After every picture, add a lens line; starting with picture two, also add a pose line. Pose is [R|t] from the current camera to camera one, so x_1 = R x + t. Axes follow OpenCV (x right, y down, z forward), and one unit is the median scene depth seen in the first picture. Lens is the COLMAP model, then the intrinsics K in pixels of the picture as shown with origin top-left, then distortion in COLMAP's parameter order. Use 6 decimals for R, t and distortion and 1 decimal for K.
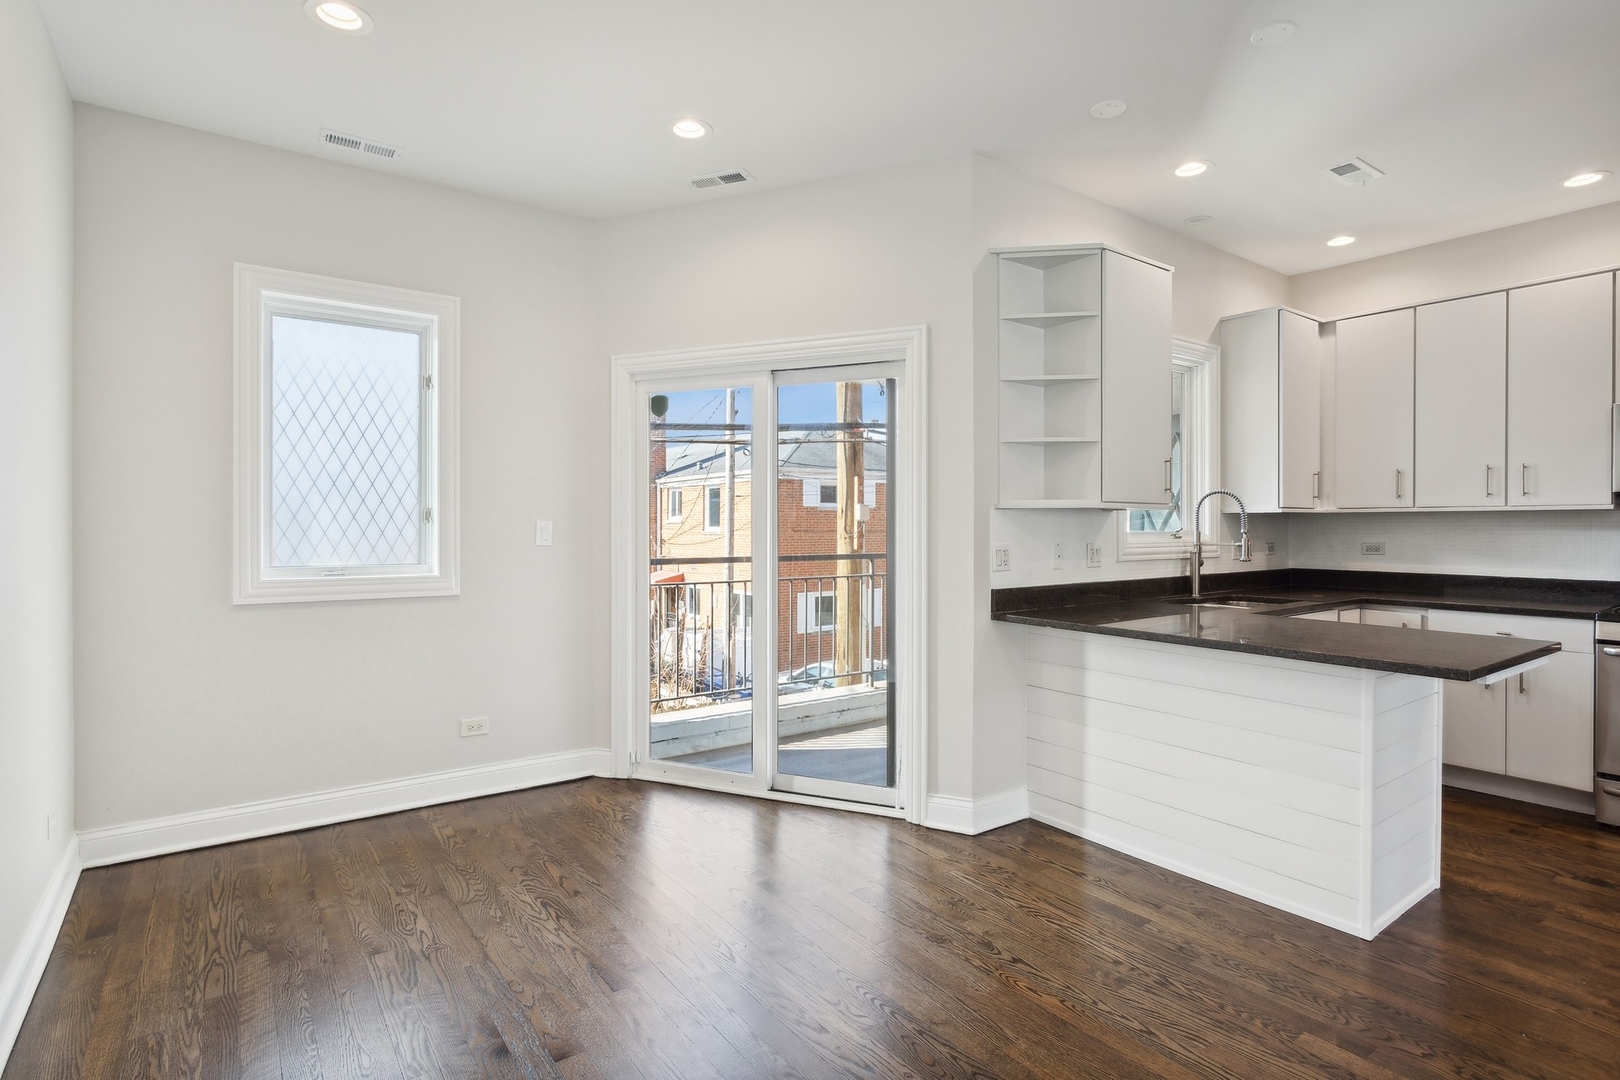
lens RADIAL K [[829.1, 0, 804.2], [0, 829.1, 529.3], [0, 0, 1]] dist [-0.005777, 0.000140]
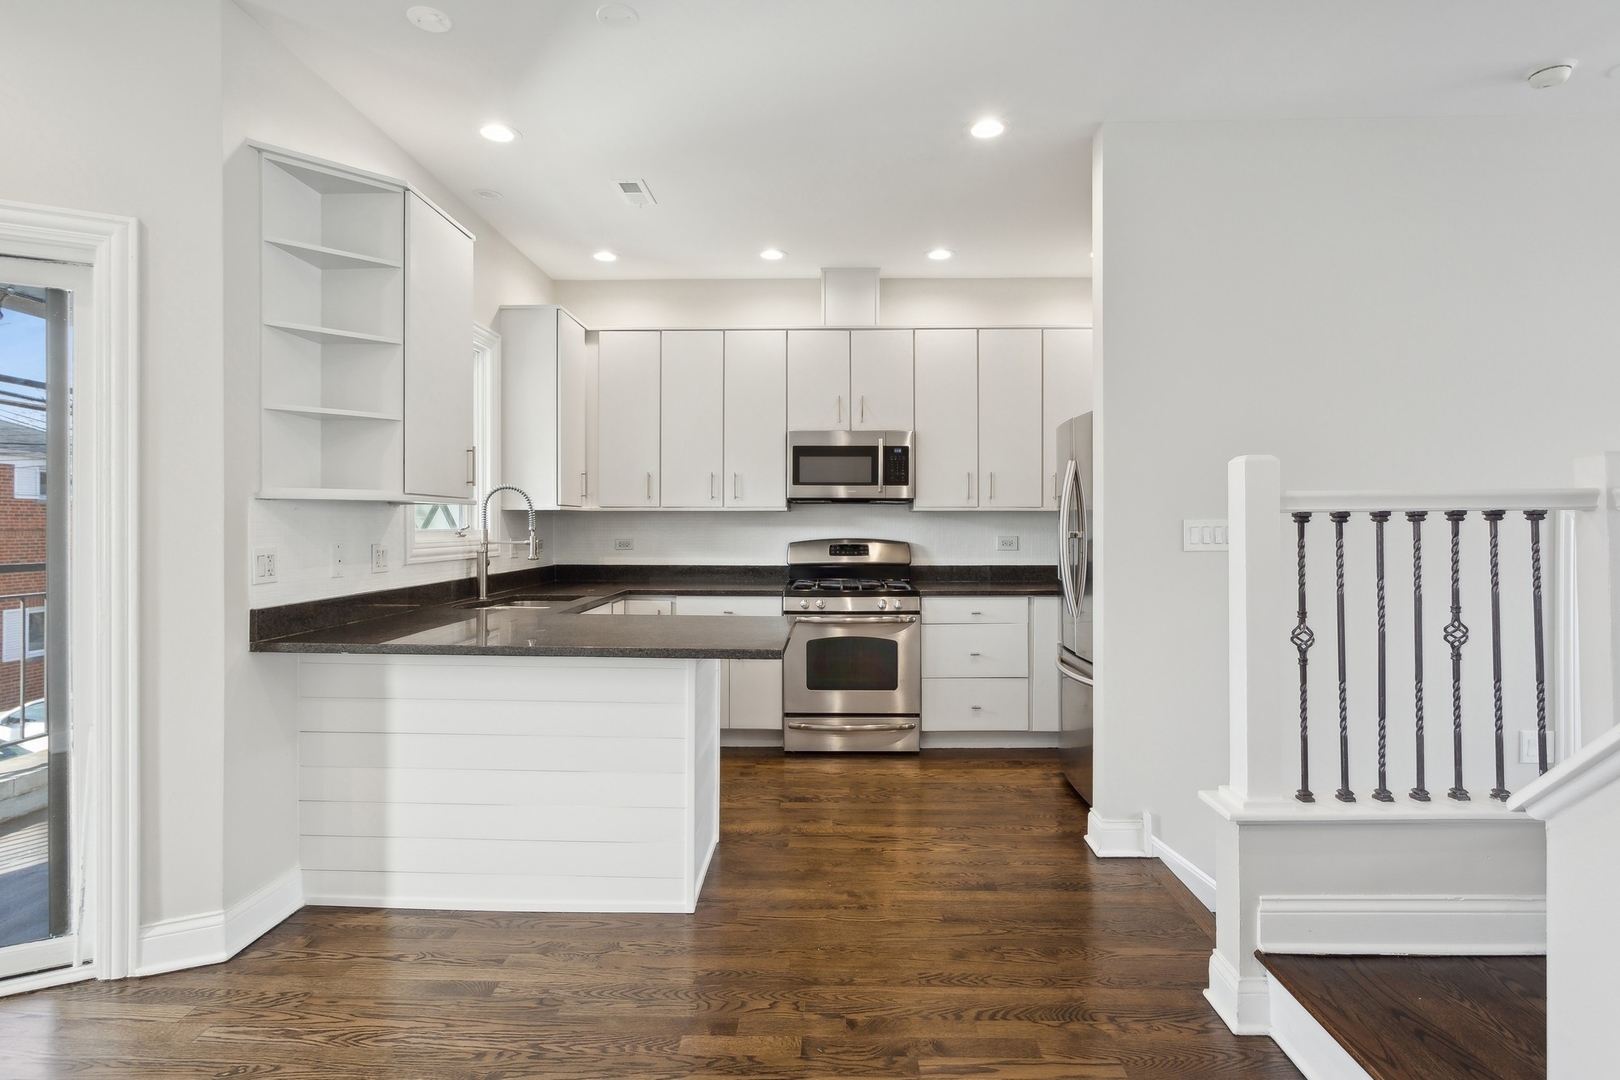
lens RADIAL K [[829.1, 0, 808.8], [0, 829.1, 525.5], [0, 0, 1]] dist [-0.005777, 0.000140]
pose [[0.602730, -0.000084, 0.797945, -0.054957], [0.003214, 0.999992, -0.002323, 0.002017], [-0.797939, 0.003965, 0.602725, 0.173803]]
